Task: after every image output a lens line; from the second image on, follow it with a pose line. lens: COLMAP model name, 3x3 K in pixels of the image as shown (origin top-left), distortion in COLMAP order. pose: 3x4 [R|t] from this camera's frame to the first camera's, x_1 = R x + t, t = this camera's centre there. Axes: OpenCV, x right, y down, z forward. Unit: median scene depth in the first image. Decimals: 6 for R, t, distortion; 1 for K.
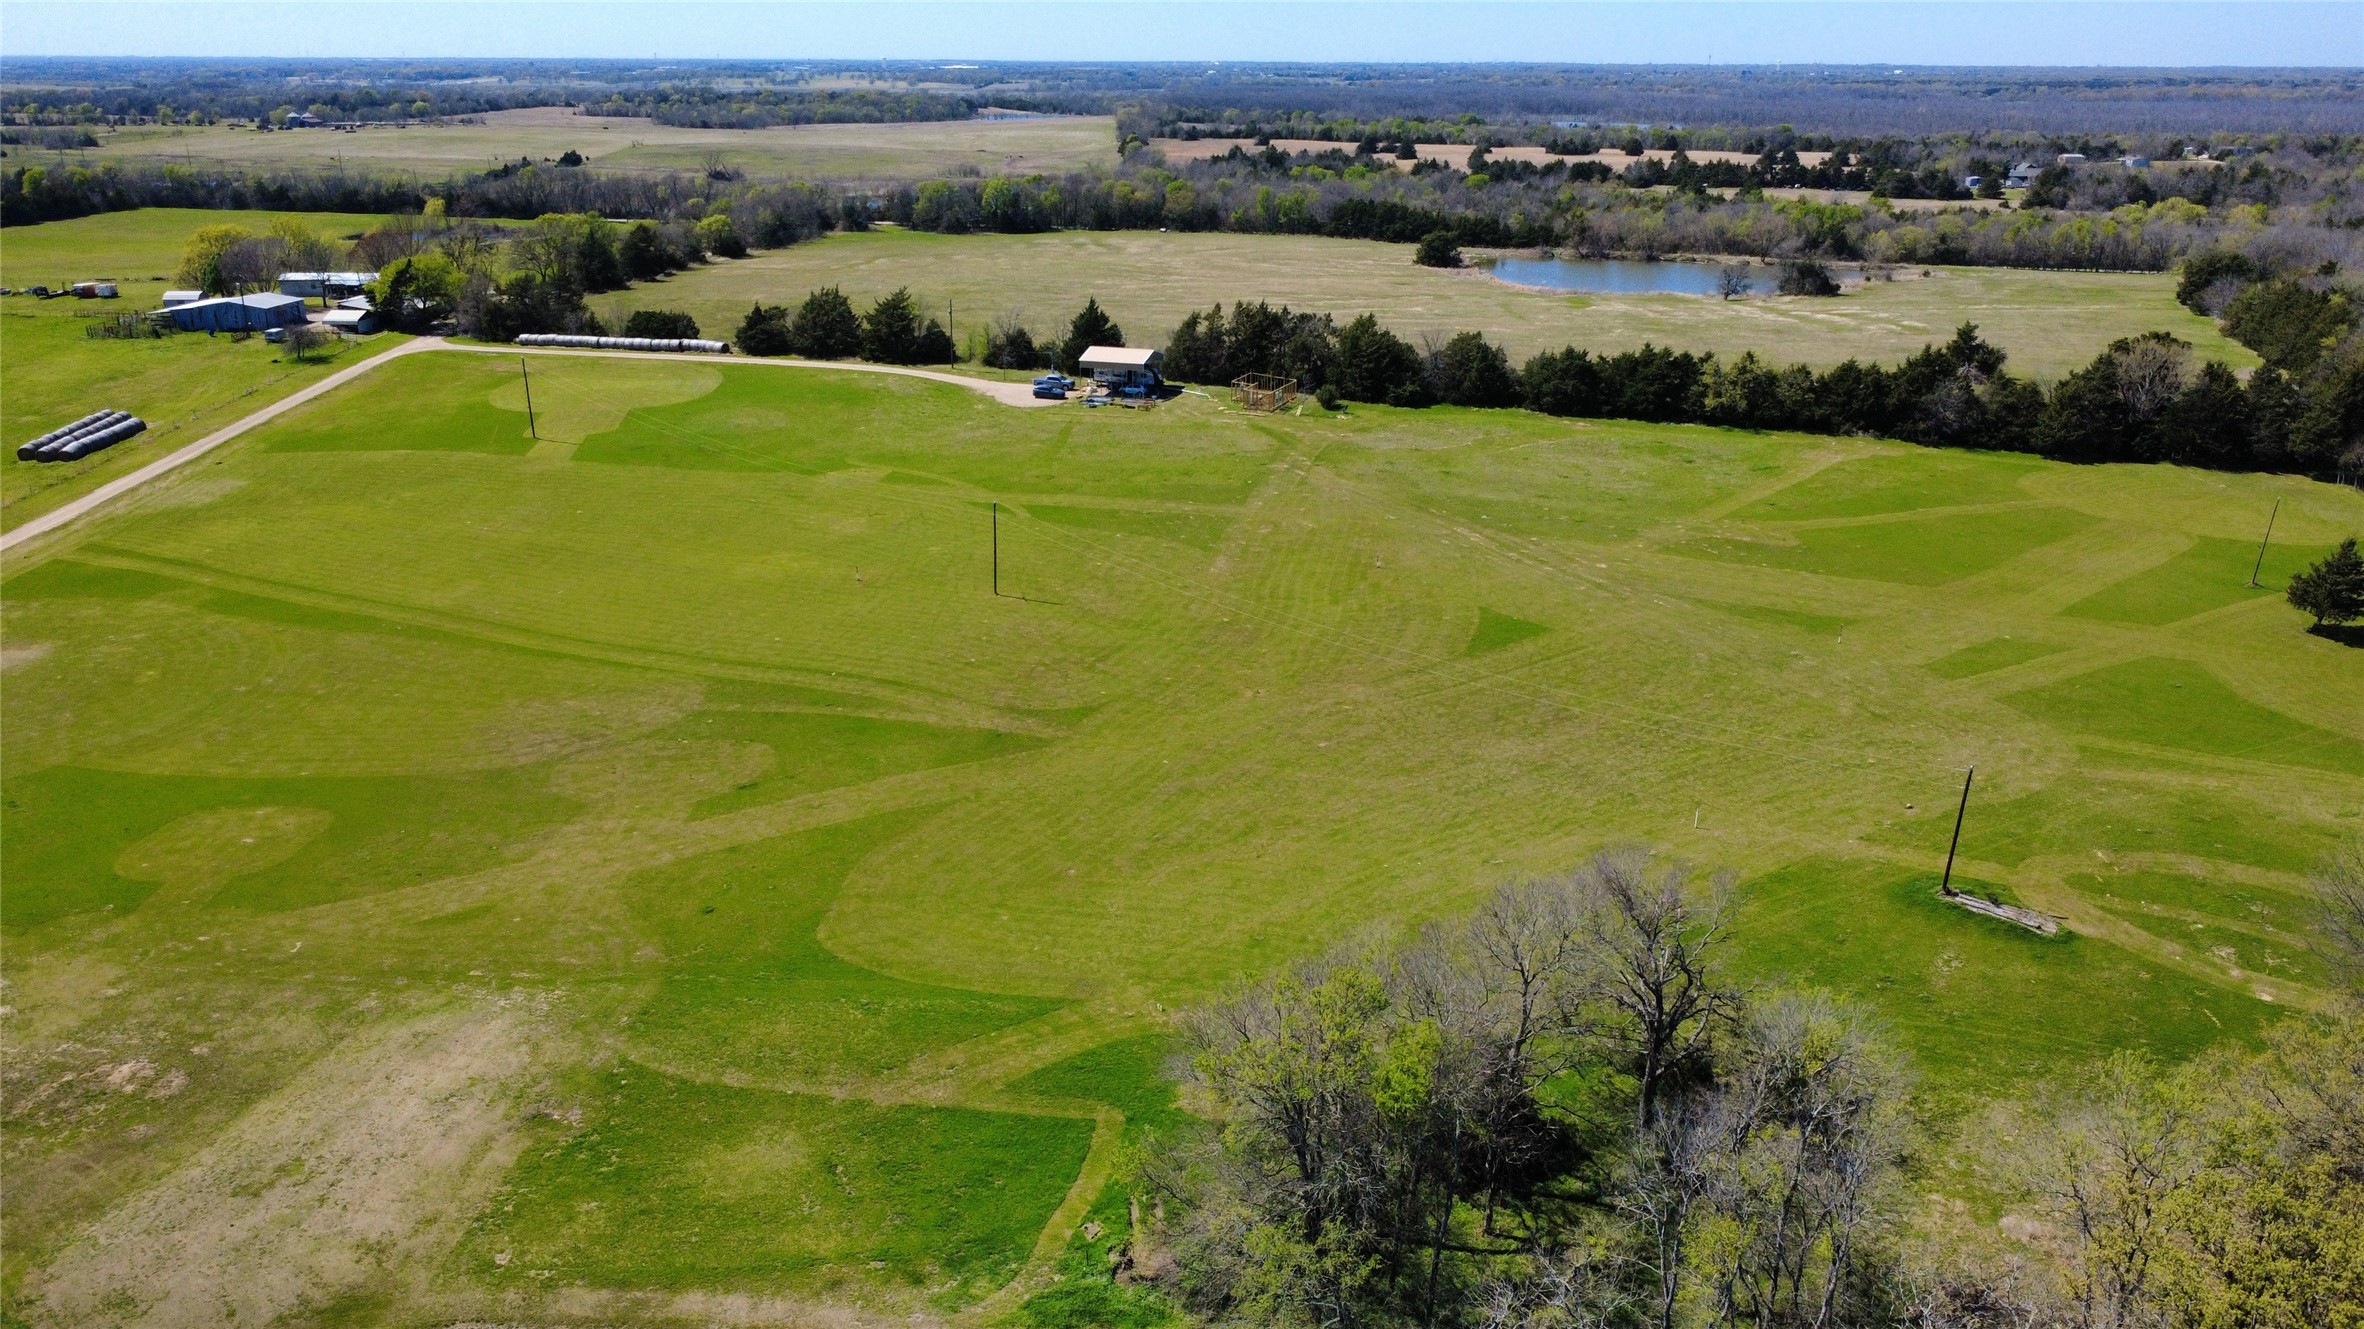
lens RADIAL K [[1728.9, 0, 1183.6], [0, 1728.9, 669.8], [0, 0, 1]] dist [-0.000820, 0.000529]
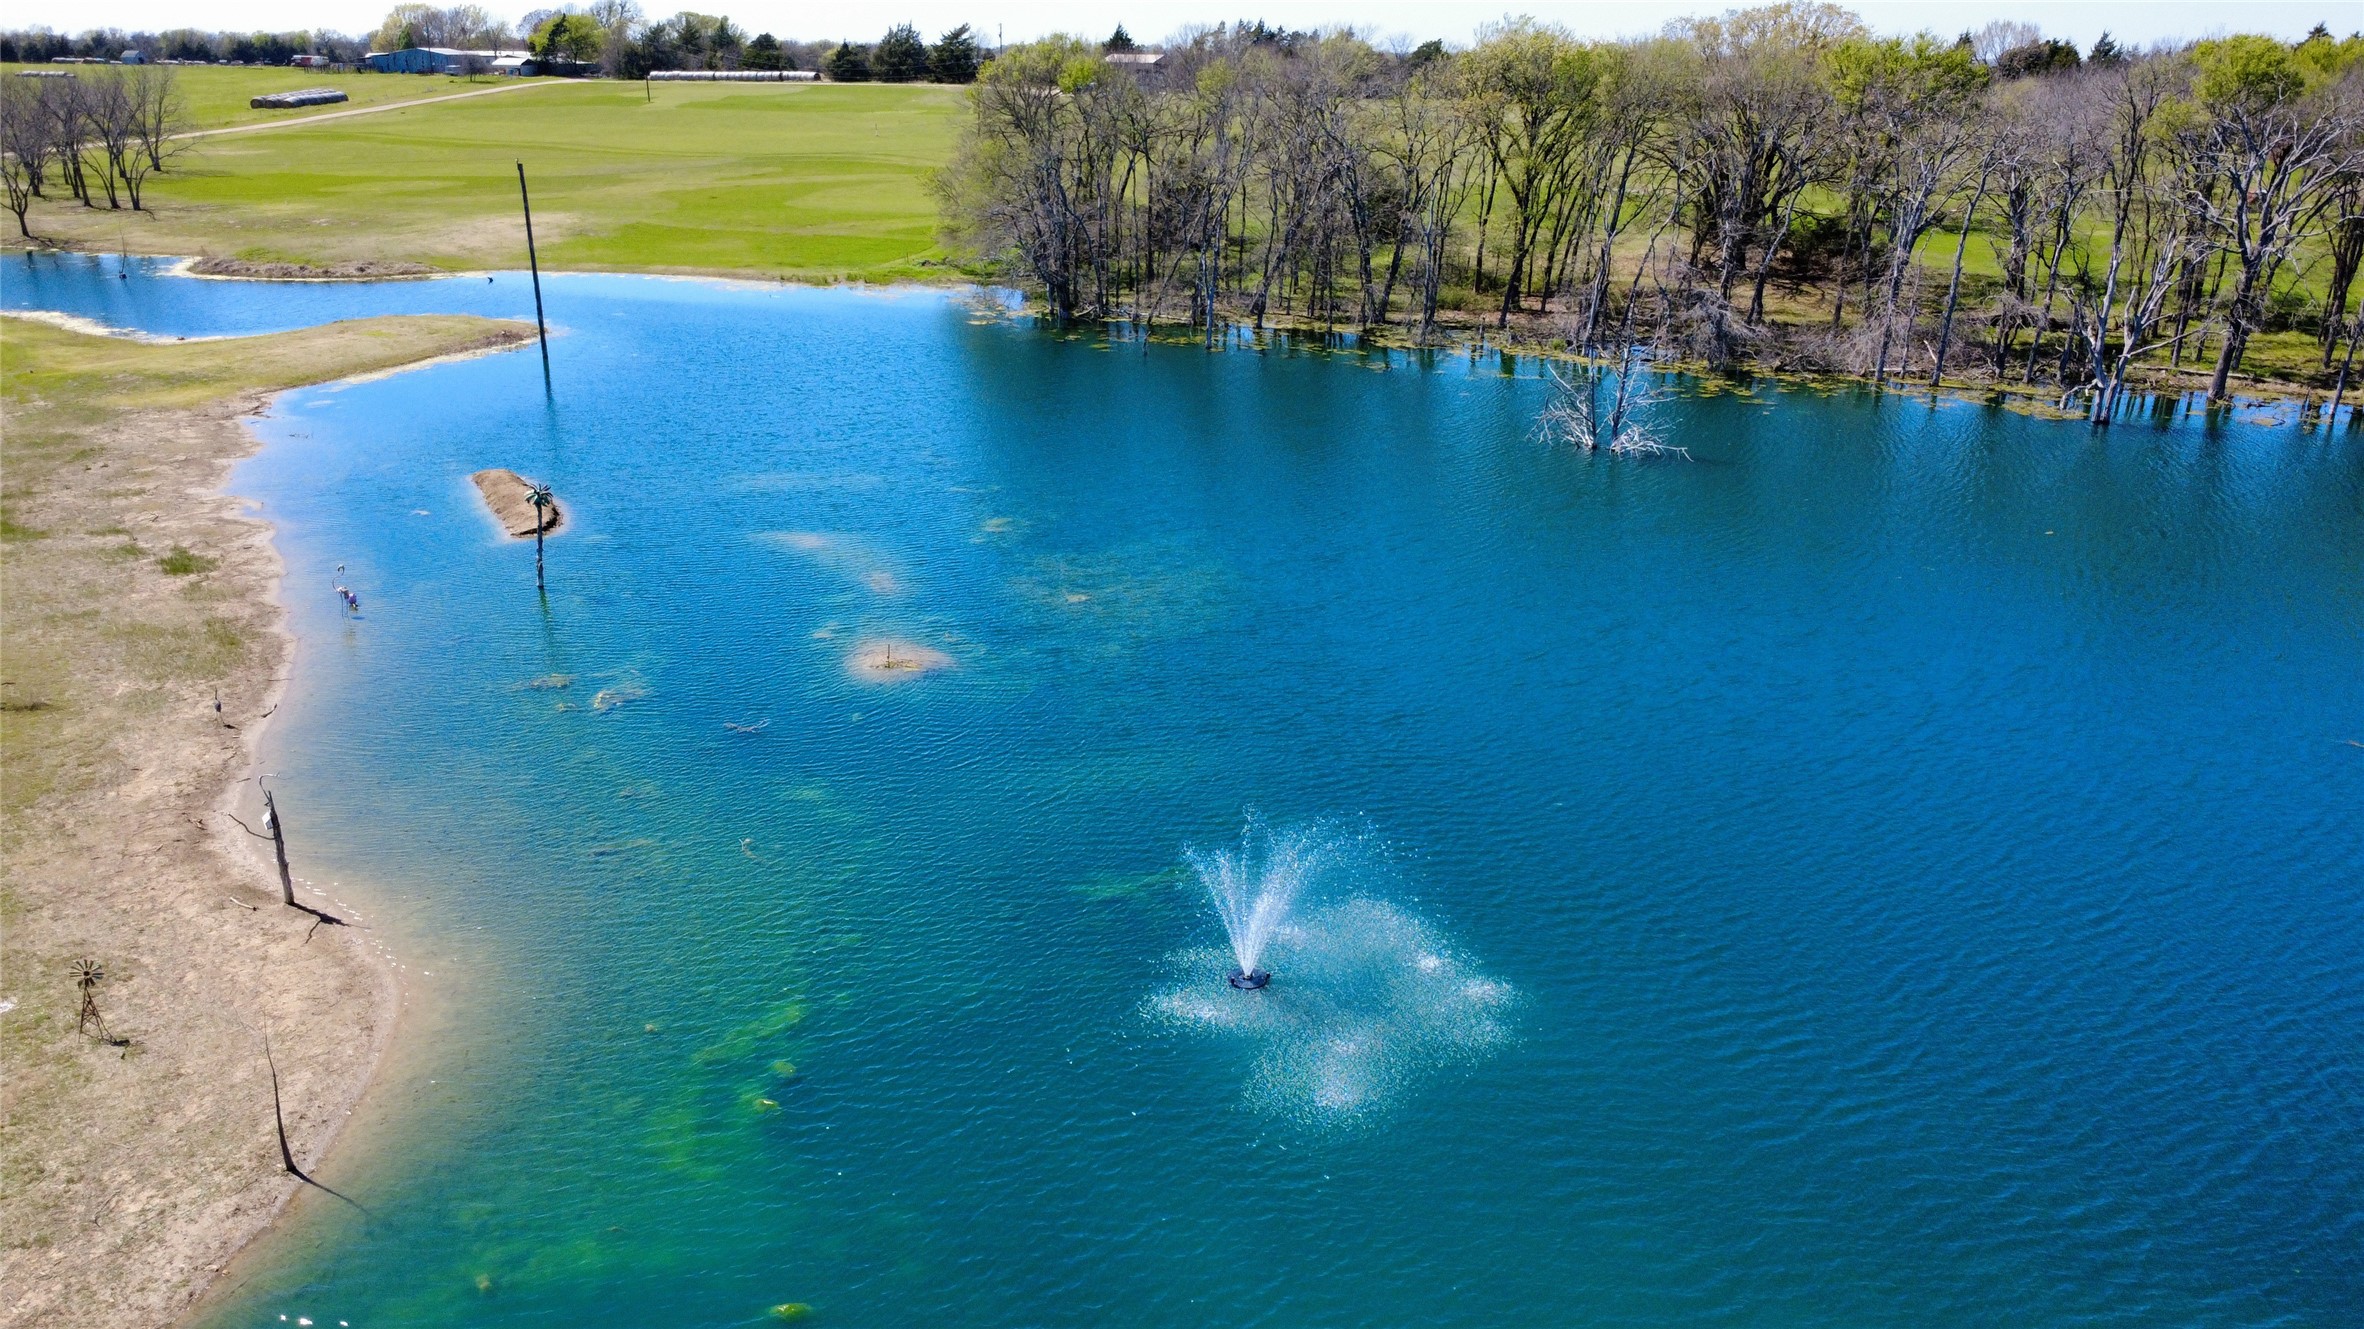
lens RADIAL K [[1728.9, 0, 1183.6], [0, 1728.9, 669.8], [0, 0, 1]] dist [-0.000820, 0.000529]
pose [[0.995685, 0.036989, -0.085103, 0.109881], [-0.036876, 0.999316, 0.002888, 0.225994], [0.085152, 0.000262, 0.996368, -0.173192]]
